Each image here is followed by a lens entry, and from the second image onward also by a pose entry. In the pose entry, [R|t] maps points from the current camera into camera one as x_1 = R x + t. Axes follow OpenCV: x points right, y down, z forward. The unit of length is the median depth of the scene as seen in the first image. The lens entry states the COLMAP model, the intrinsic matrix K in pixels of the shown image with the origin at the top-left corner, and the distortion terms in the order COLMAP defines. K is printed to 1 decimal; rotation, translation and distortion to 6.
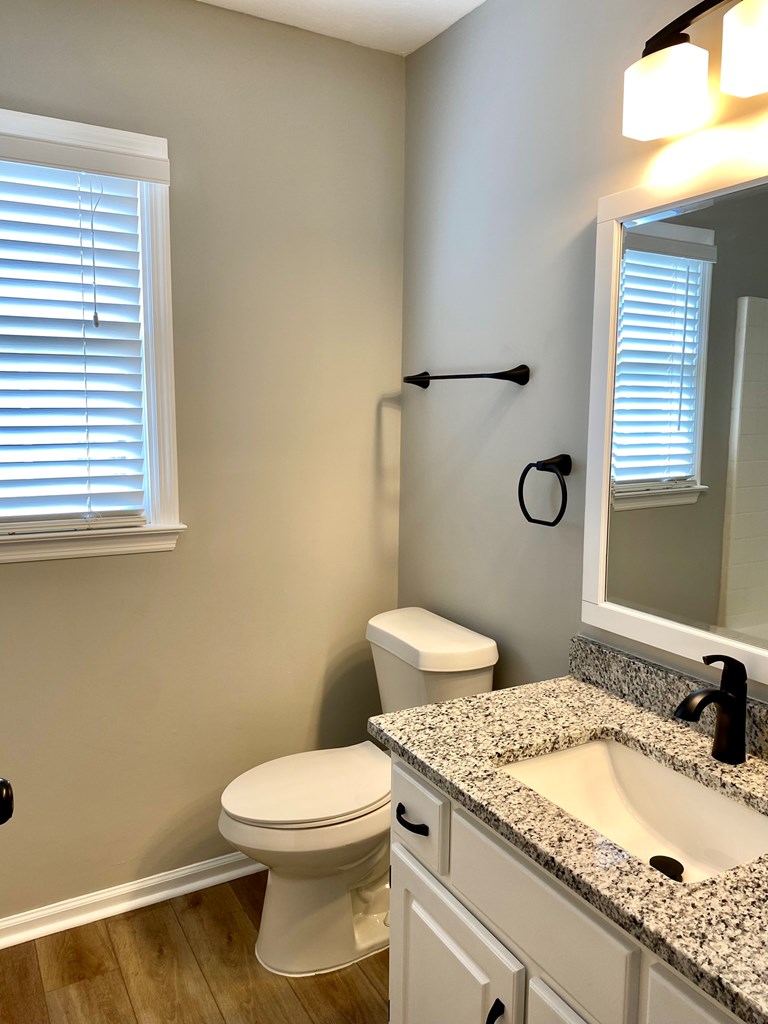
lens RADIAL K [[787.8, 0, 384.0], [0, 787.8, 512.0], [0, 0, 1]] dist [0.049830, -0.039559]
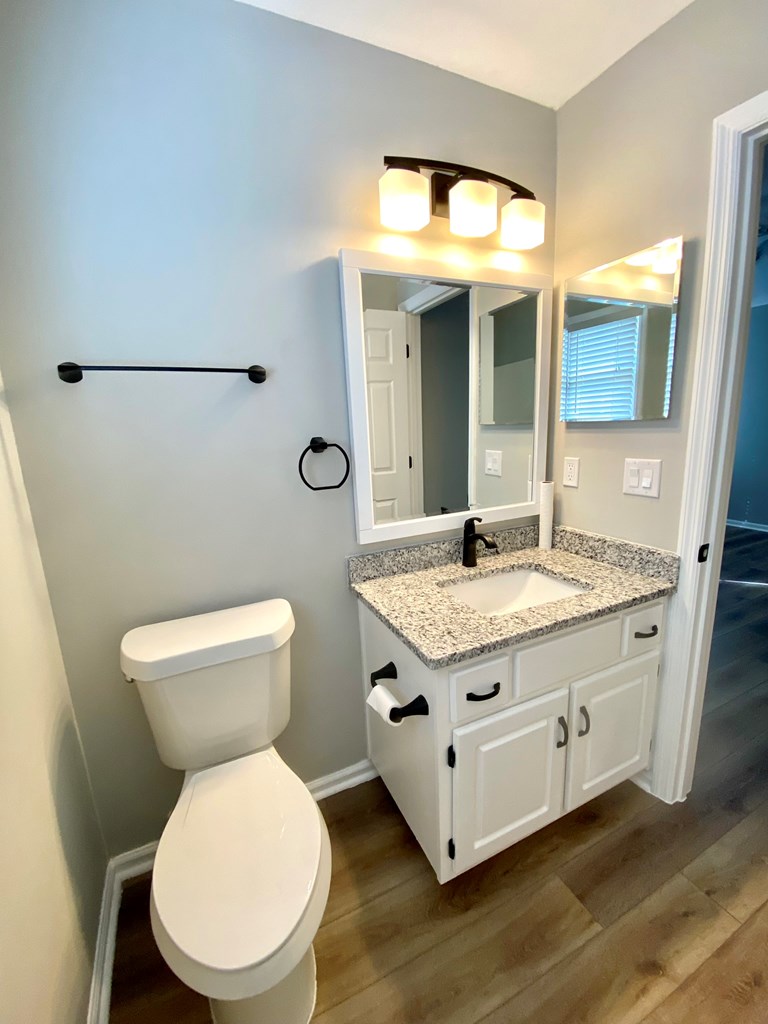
lens RADIAL K [[416.9, 0, 380.9], [0, 416.9, 509.2], [0, 0, 1]] dist [0.040683, -0.029402]
pose [[0.076612, -0.207617, 0.975206, -0.518977], [0.174841, 0.965722, 0.191862, -0.074700], [-0.981612, 0.155807, 0.110286, 0.867015]]
